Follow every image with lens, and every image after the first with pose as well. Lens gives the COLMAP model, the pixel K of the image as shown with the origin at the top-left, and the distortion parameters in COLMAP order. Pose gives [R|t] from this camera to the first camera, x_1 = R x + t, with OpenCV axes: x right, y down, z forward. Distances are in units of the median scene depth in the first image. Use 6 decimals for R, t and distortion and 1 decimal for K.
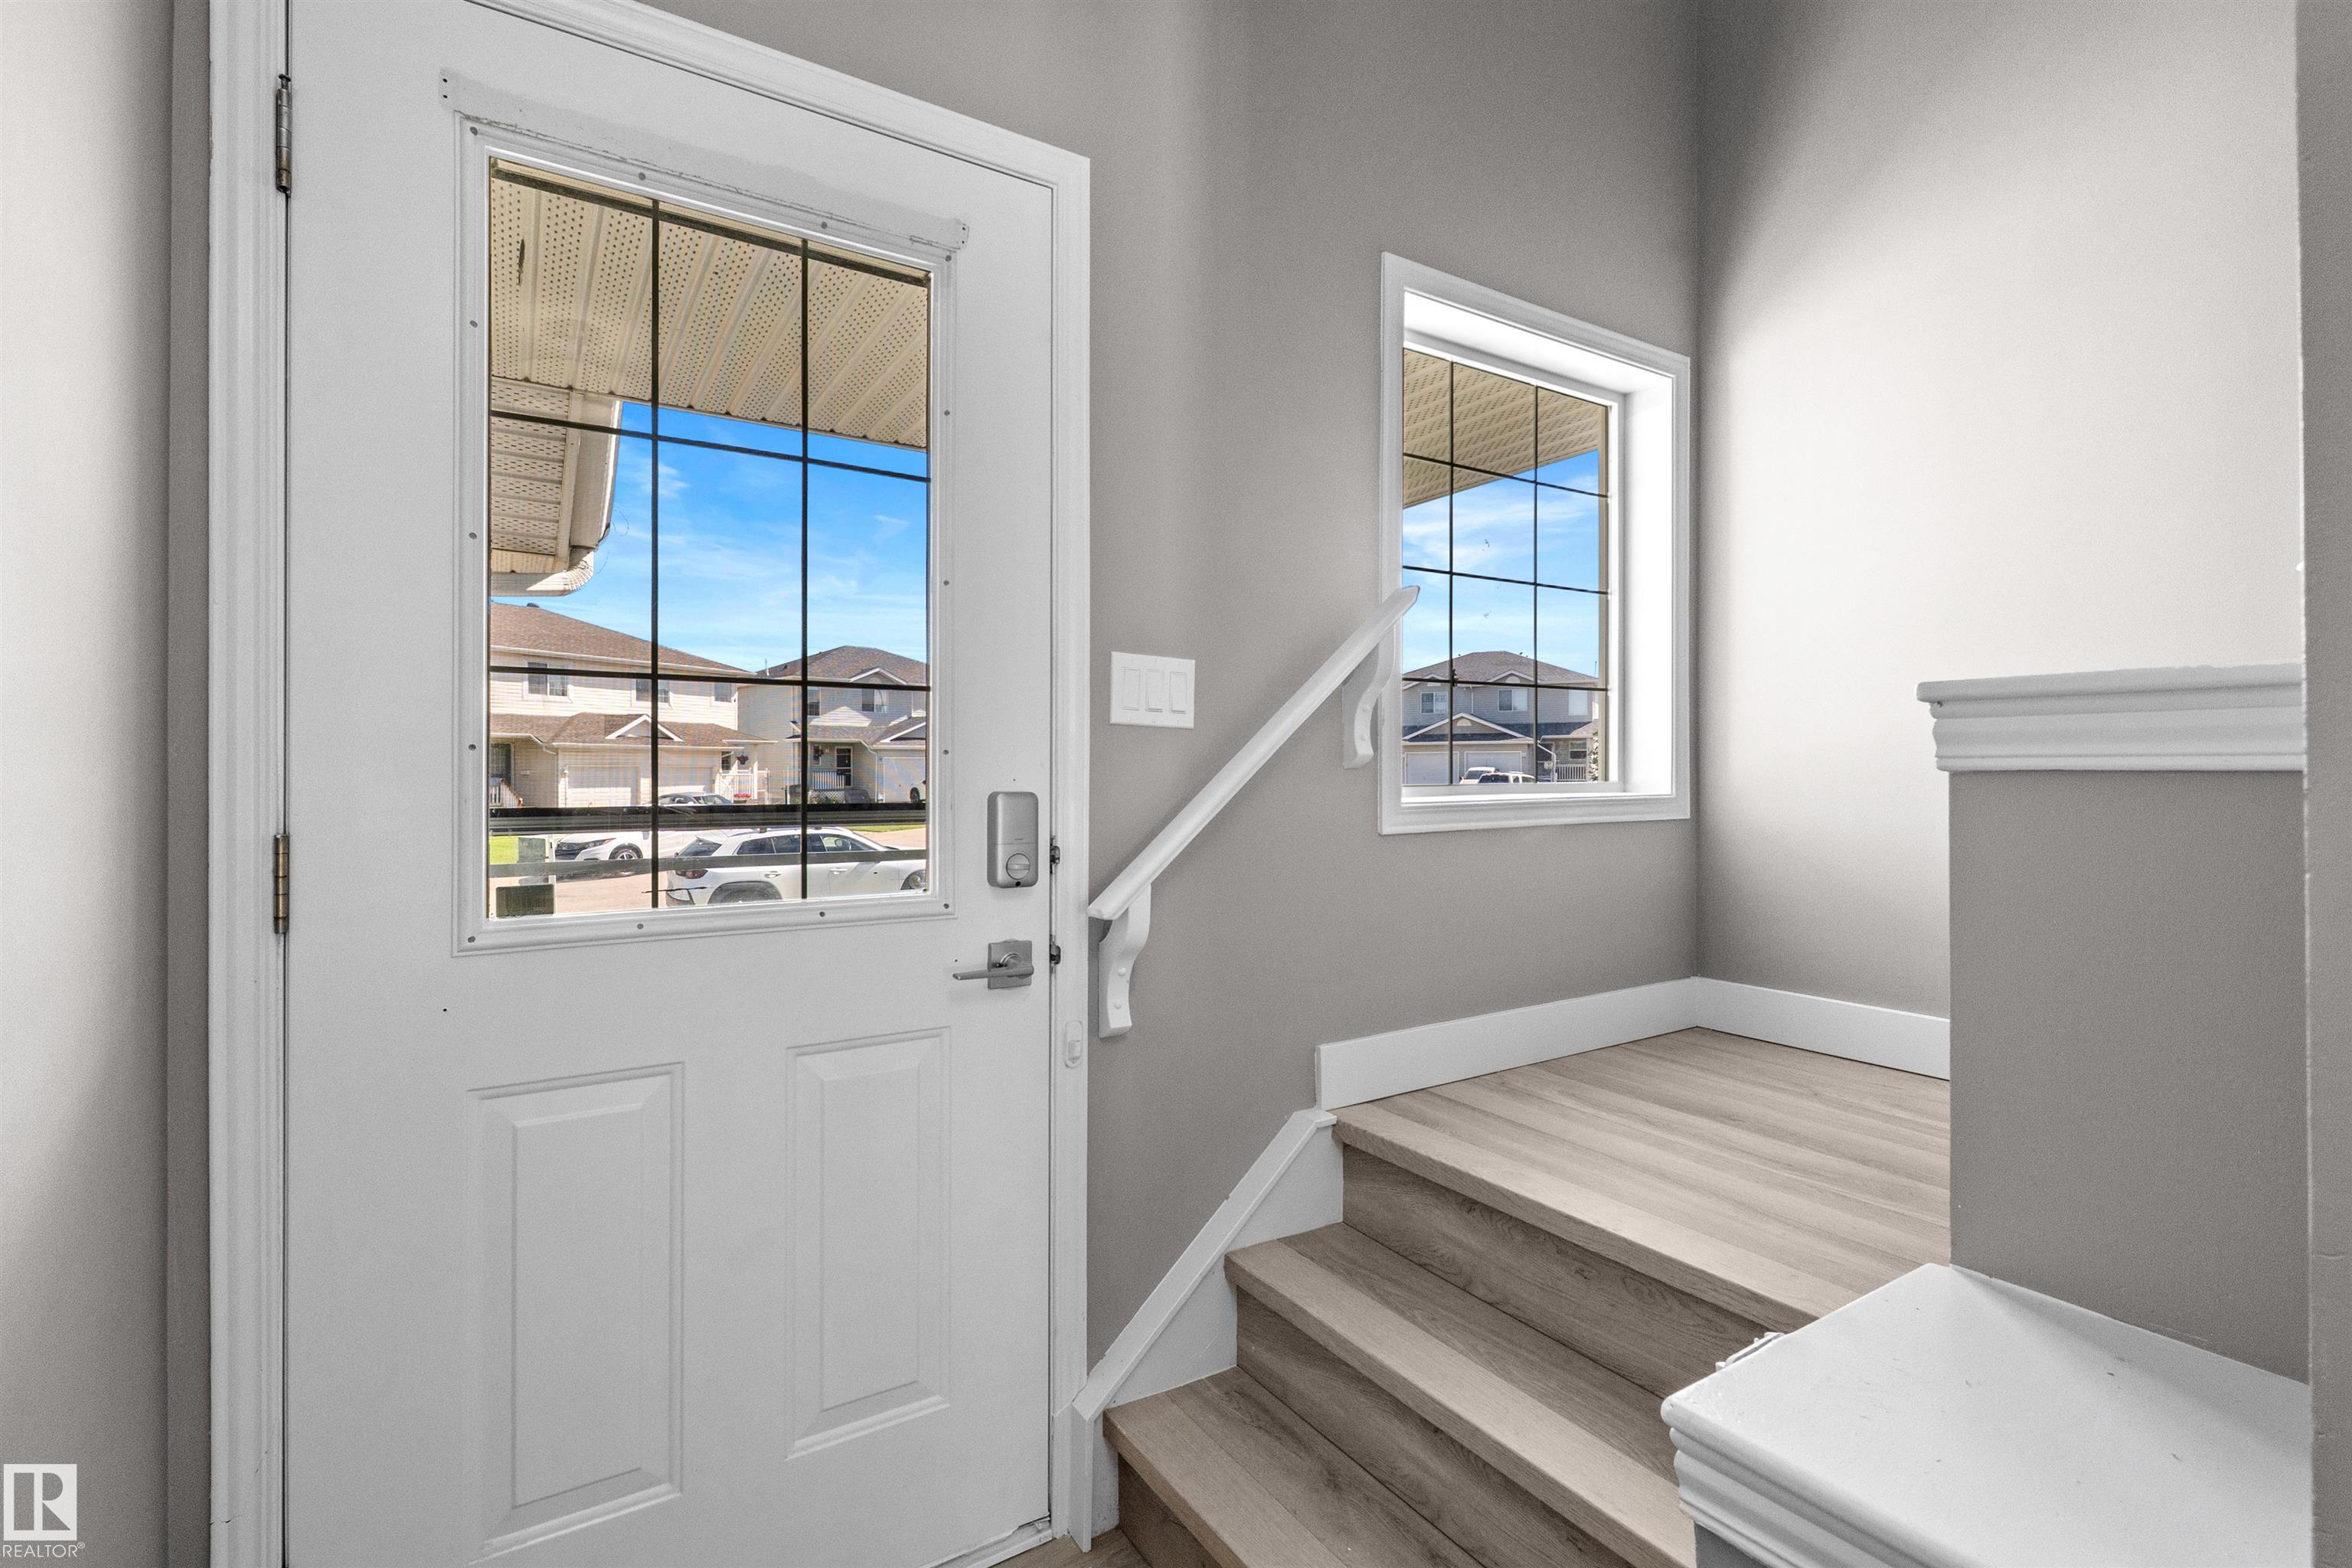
lens RADIAL K [[1051.6, 0, 1147.2], [0, 1051.6, 772.9], [0, 0, 1]] dist [0.008587, -0.005651]
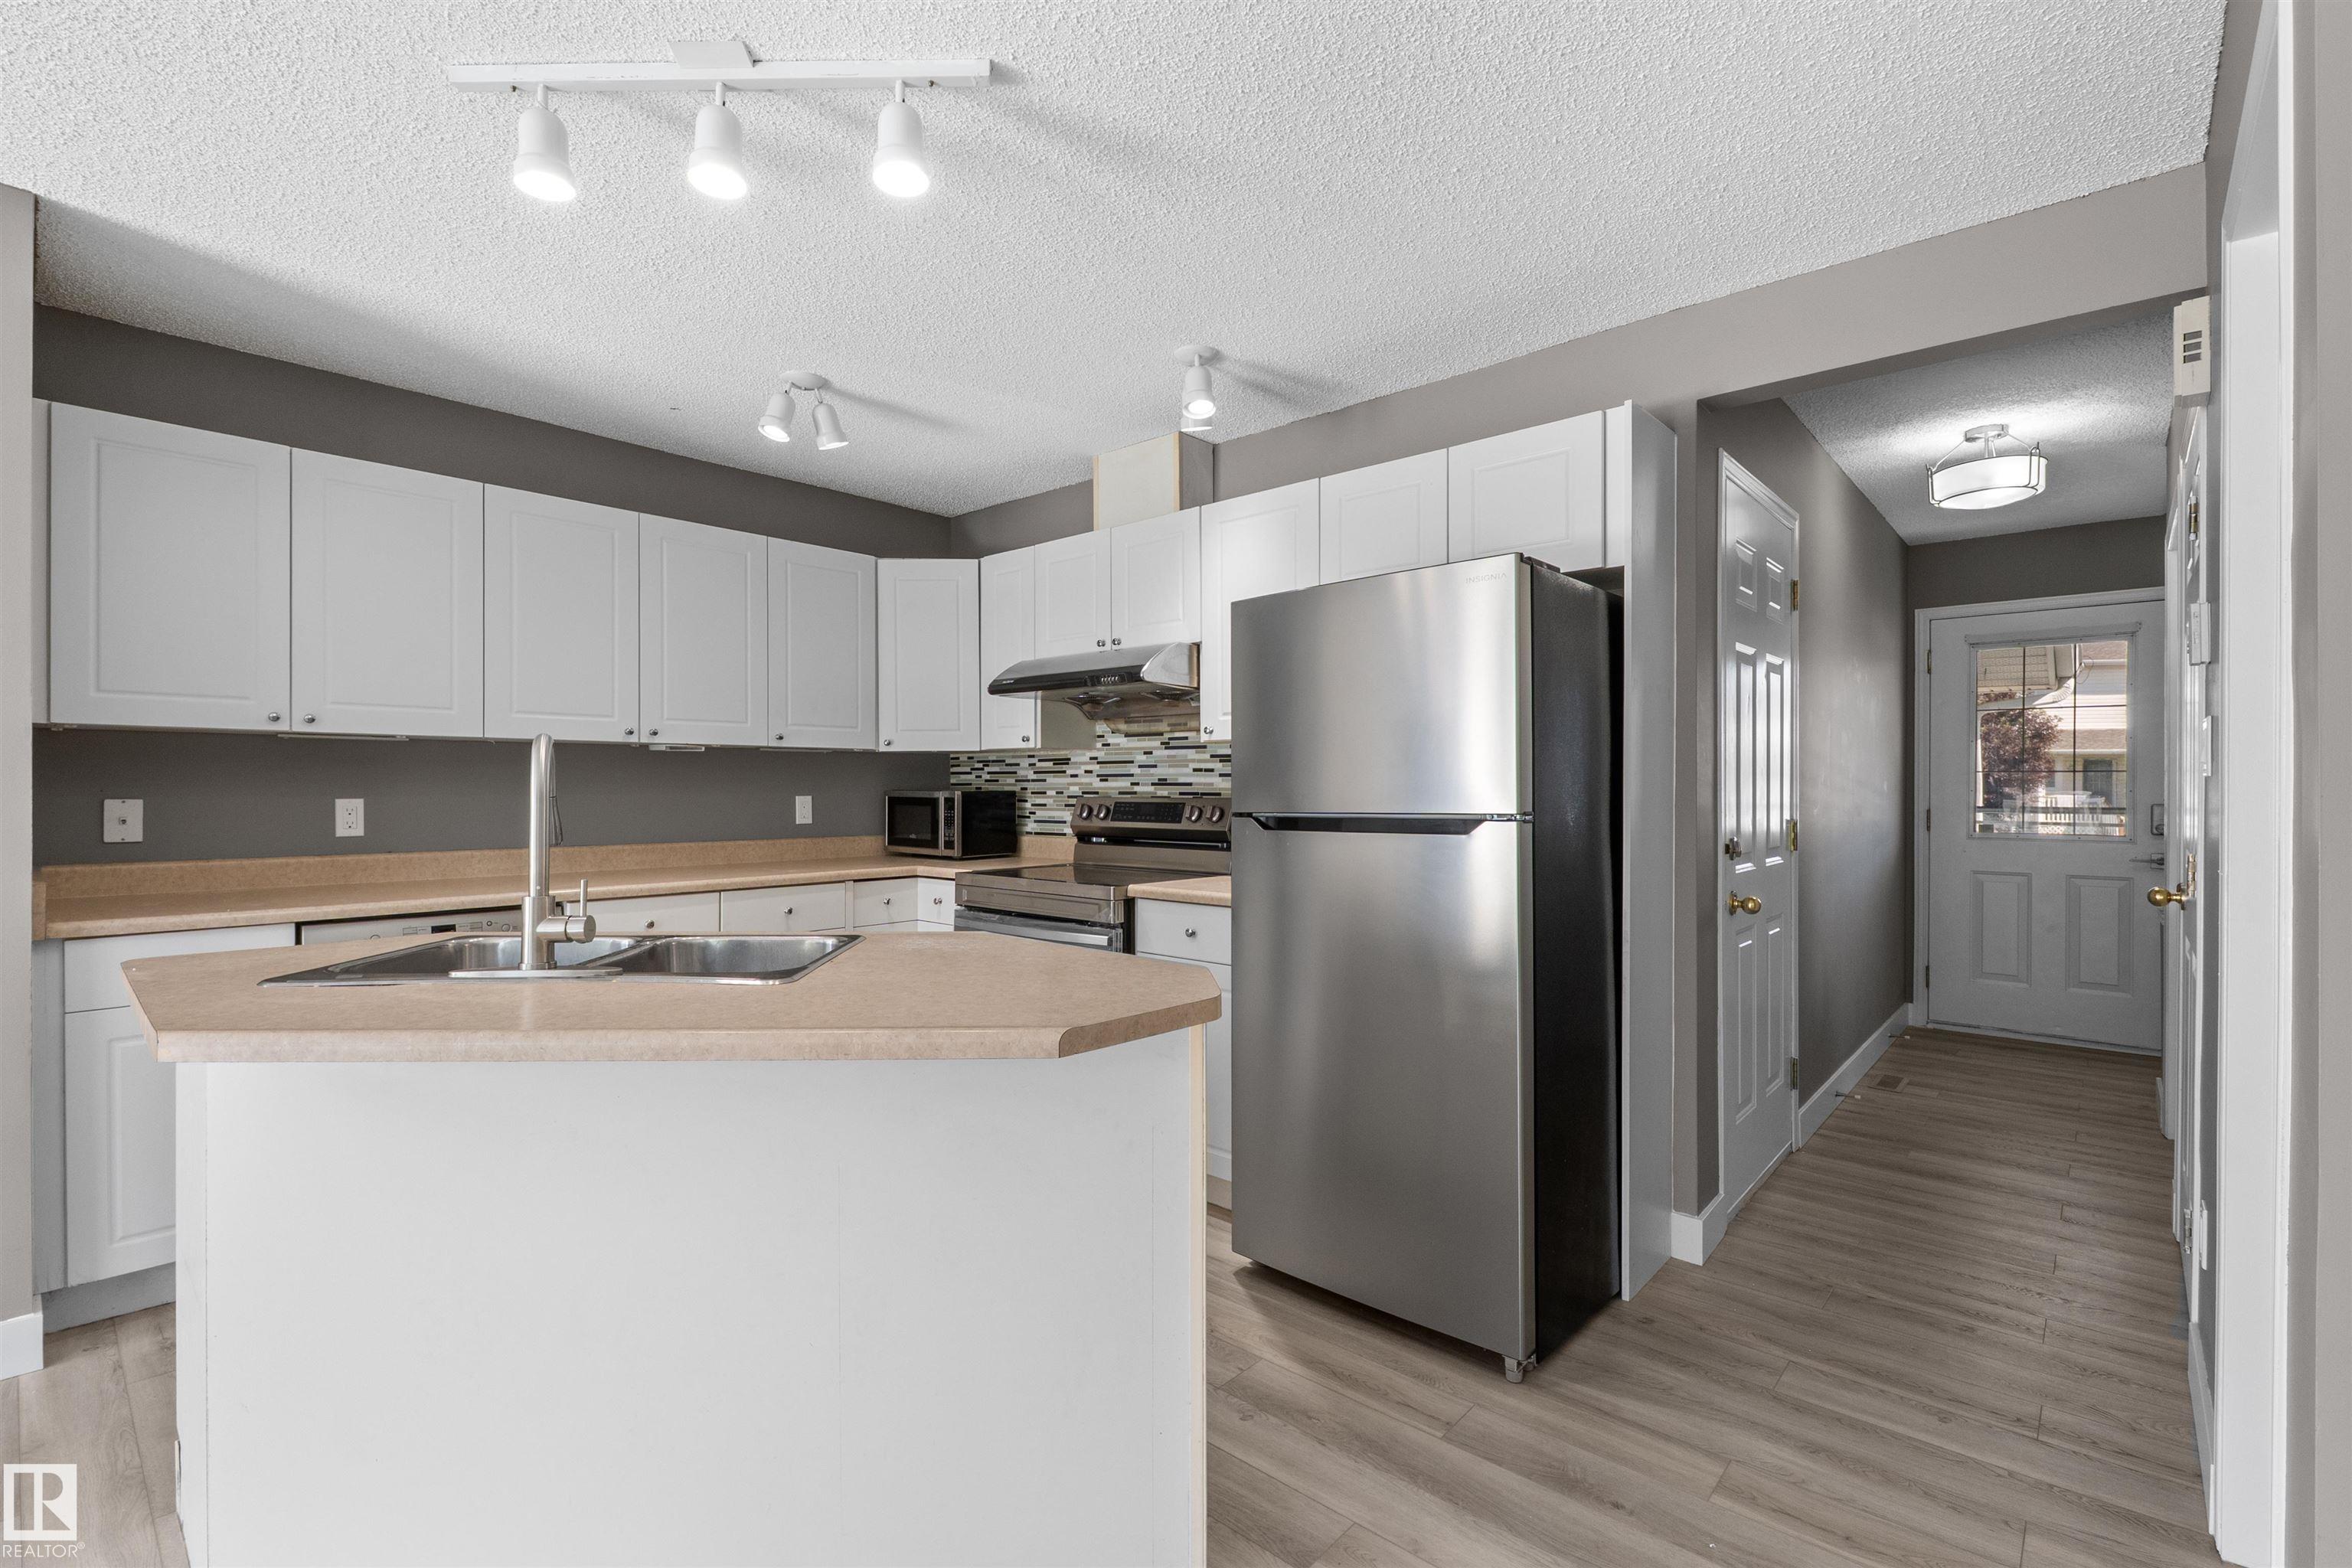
lens RADIAL K [[1048.7, 0, 1138.2], [0, 1048.7, 790.7], [0, 0, 1]] dist [0.008501, -0.007122]
pose [[0.265621, 0.003755, -0.964070, 1.996213], [-0.001892, 0.999993, 0.003374, -0.025323], [0.964076, 0.000928, 0.265626, -2.630800]]
